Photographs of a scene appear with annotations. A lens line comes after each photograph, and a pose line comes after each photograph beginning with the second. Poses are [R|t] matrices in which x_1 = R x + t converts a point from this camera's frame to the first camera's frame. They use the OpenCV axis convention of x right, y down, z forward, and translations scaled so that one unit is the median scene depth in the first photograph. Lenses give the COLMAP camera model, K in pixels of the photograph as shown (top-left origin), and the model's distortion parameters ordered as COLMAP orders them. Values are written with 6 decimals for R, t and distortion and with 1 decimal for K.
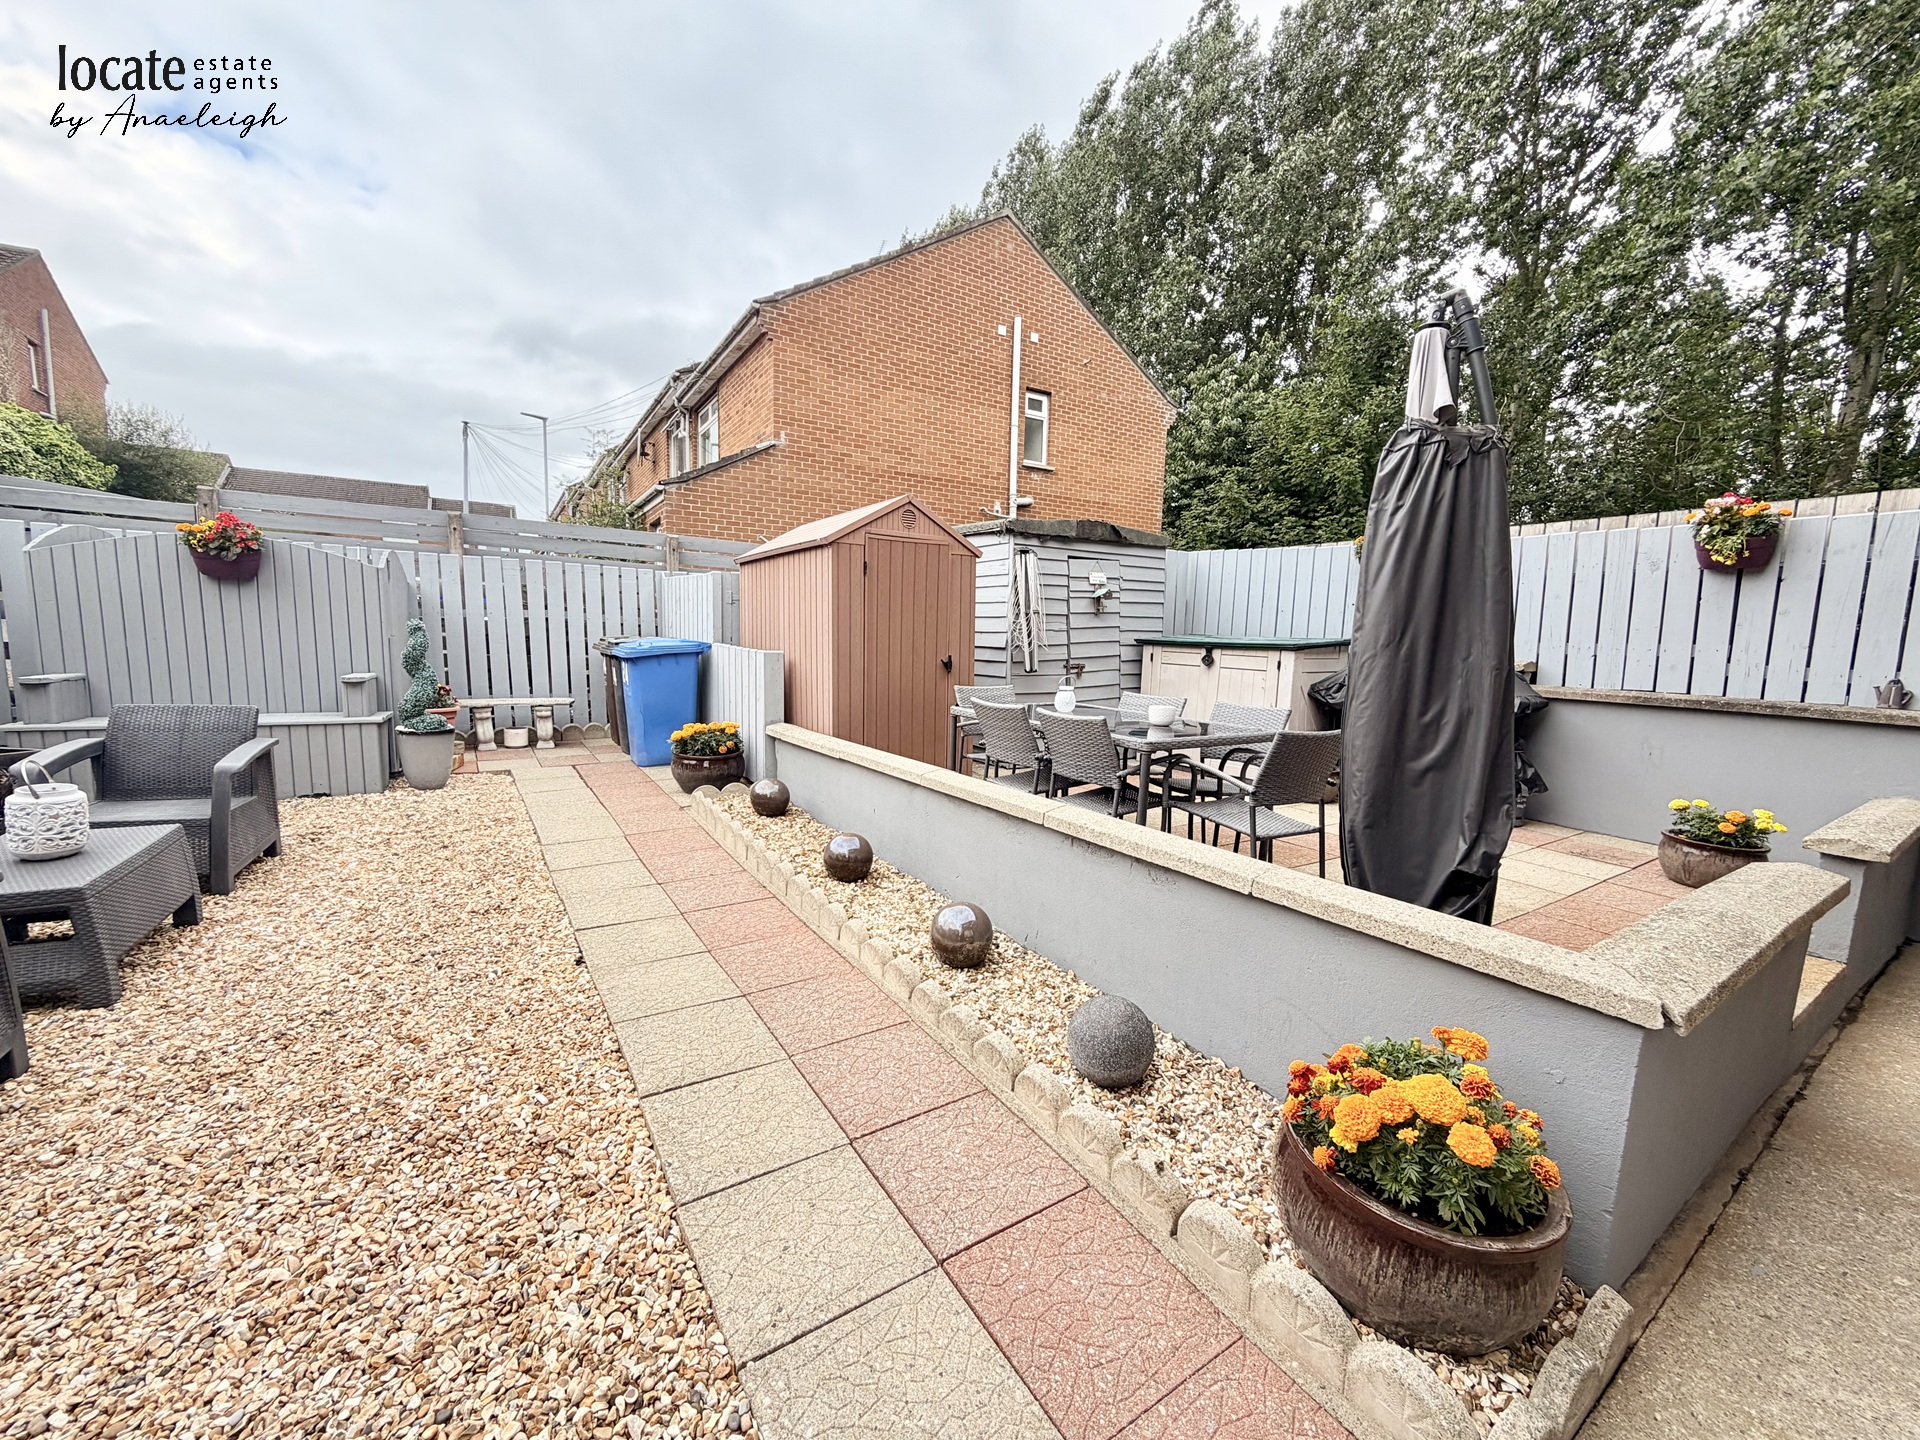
lens RADIAL K [[765.5, 0, 974.8], [0, 765.5, 732.6], [0, 0, 1]] dist [-0.000488, -0.000939]
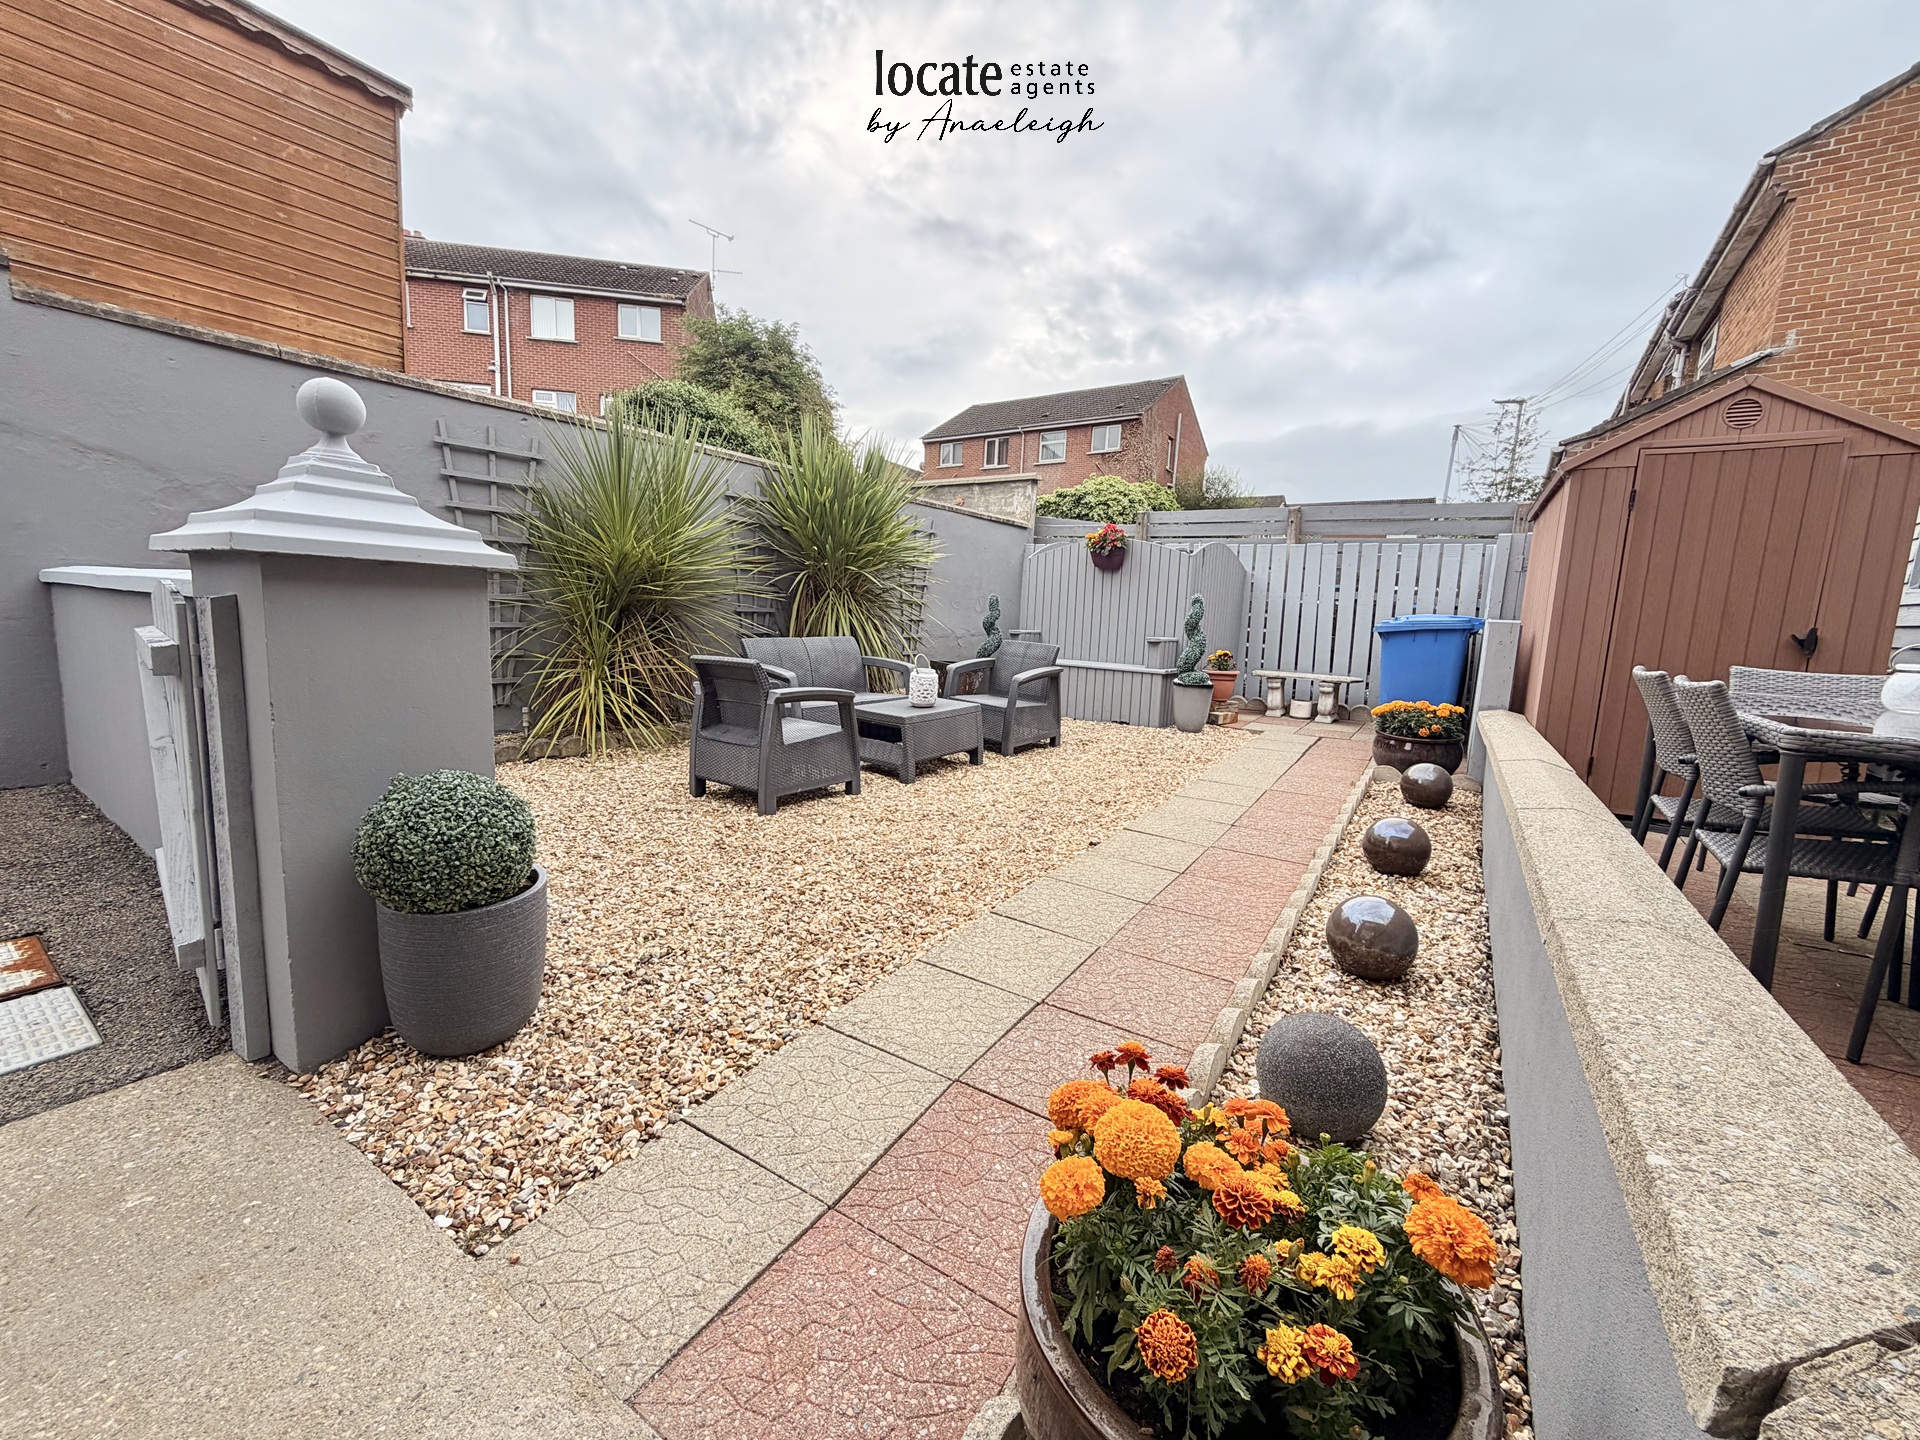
lens RADIAL K [[765.5, 0, 946.2], [0, 765.5, 738.1], [0, 0, 1]] dist [-0.000488, -0.000939]
pose [[0.389229, 0.139092, -0.910579, 0.263505], [-0.143278, 0.985644, 0.089314, 0.029224], [0.909930, 0.095702, 0.403571, 0.141926]]
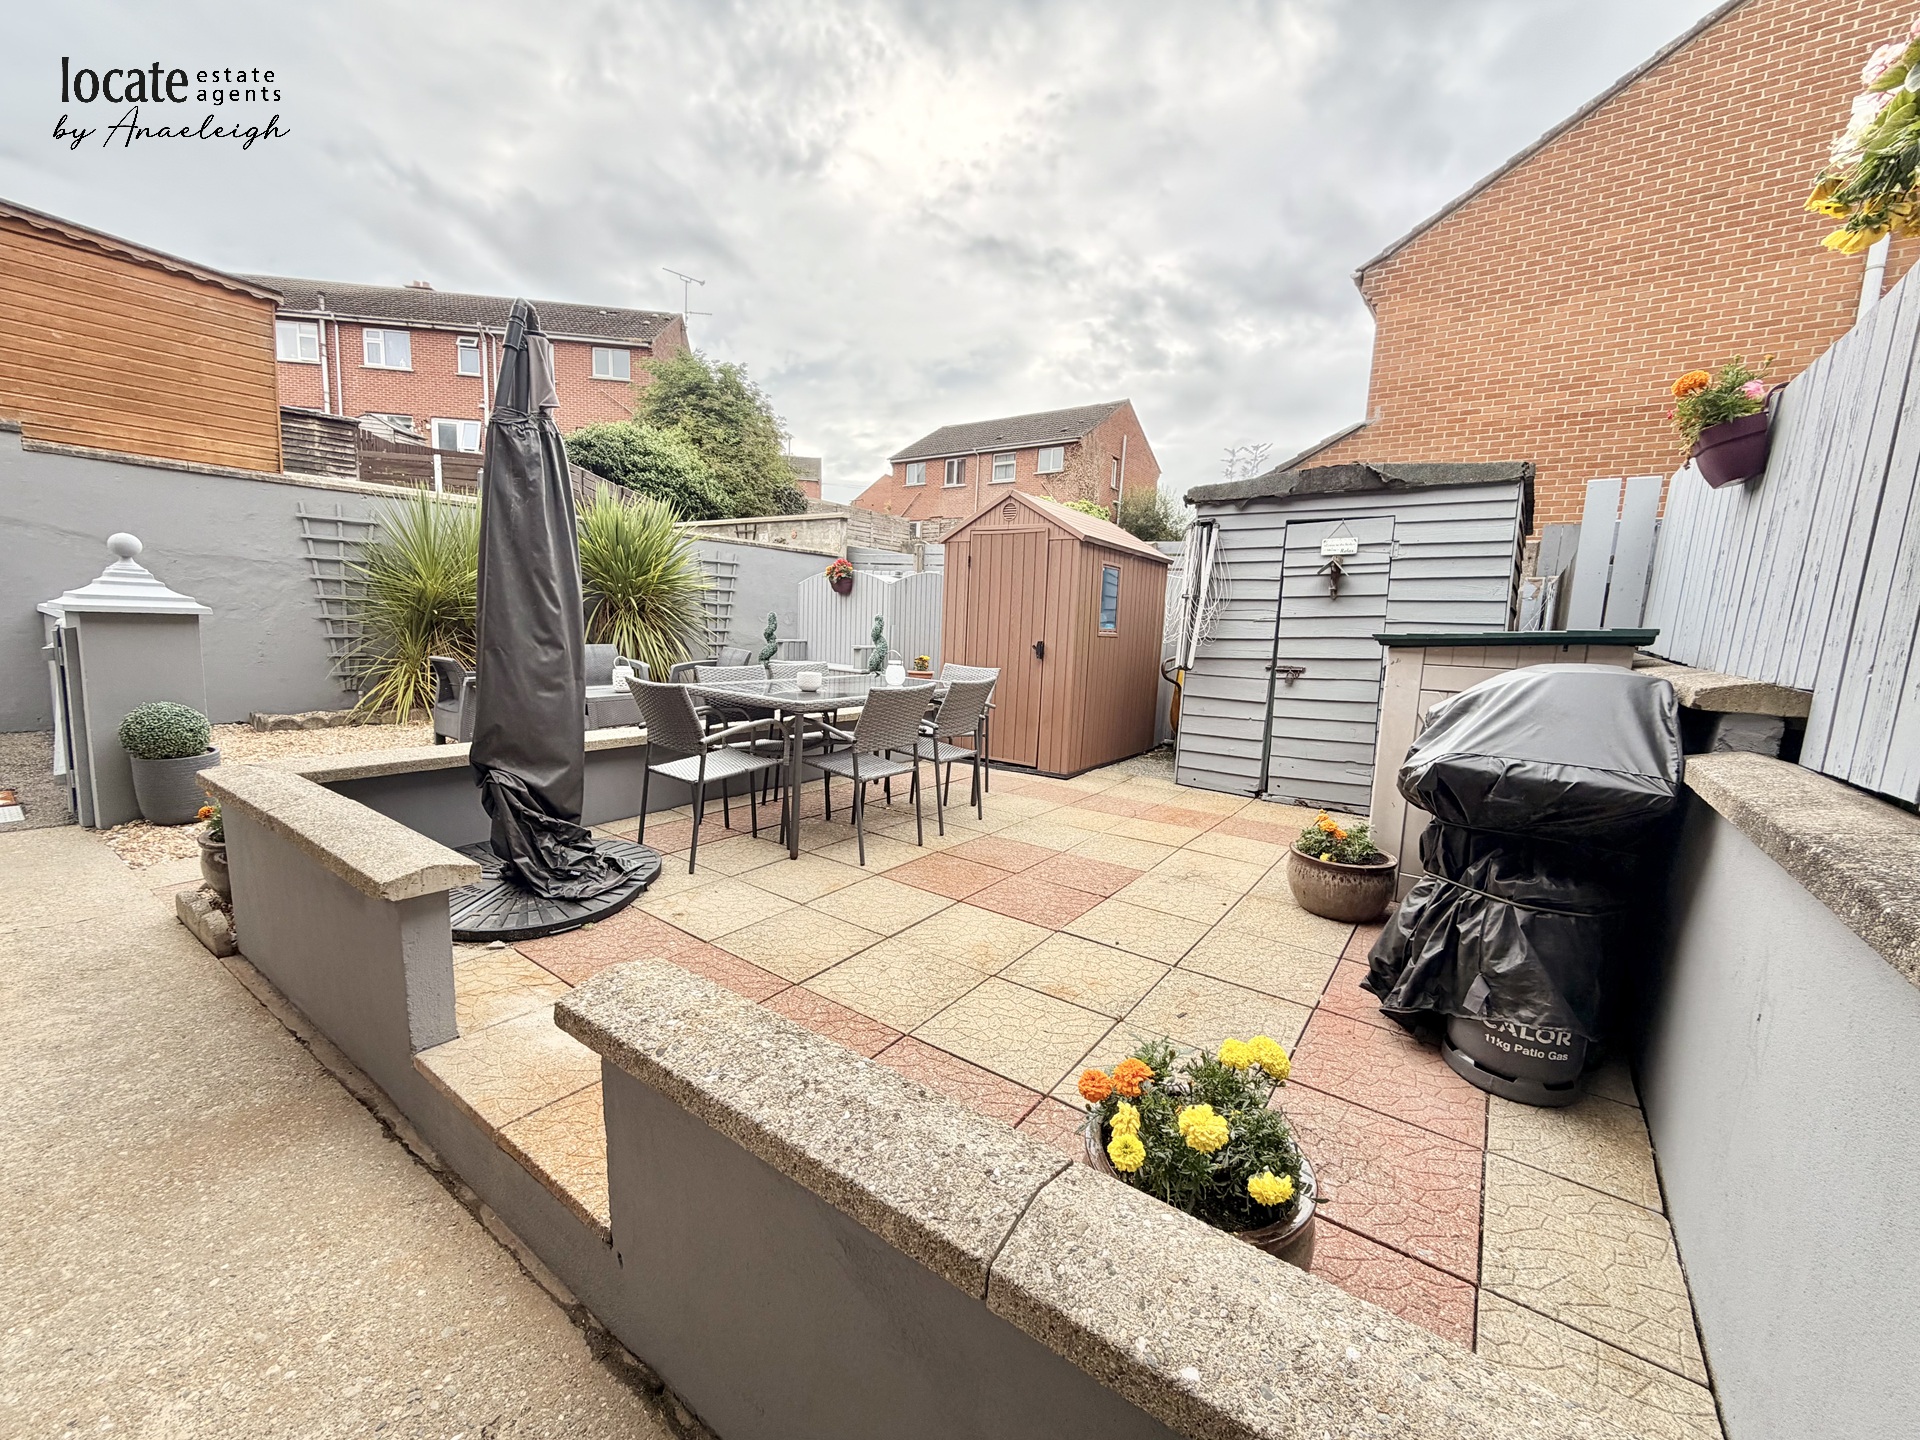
lens RADIAL K [[765.5, 0, 979.4], [0, 765.5, 733.3], [0, 0, 1]] dist [-0.000488, -0.000939]
pose [[0.346063, 0.131701, -0.928922, 0.913045], [-0.149002, 0.985247, 0.084177, -0.058503], [0.926304, 0.109280, 0.360581, 0.601632]]
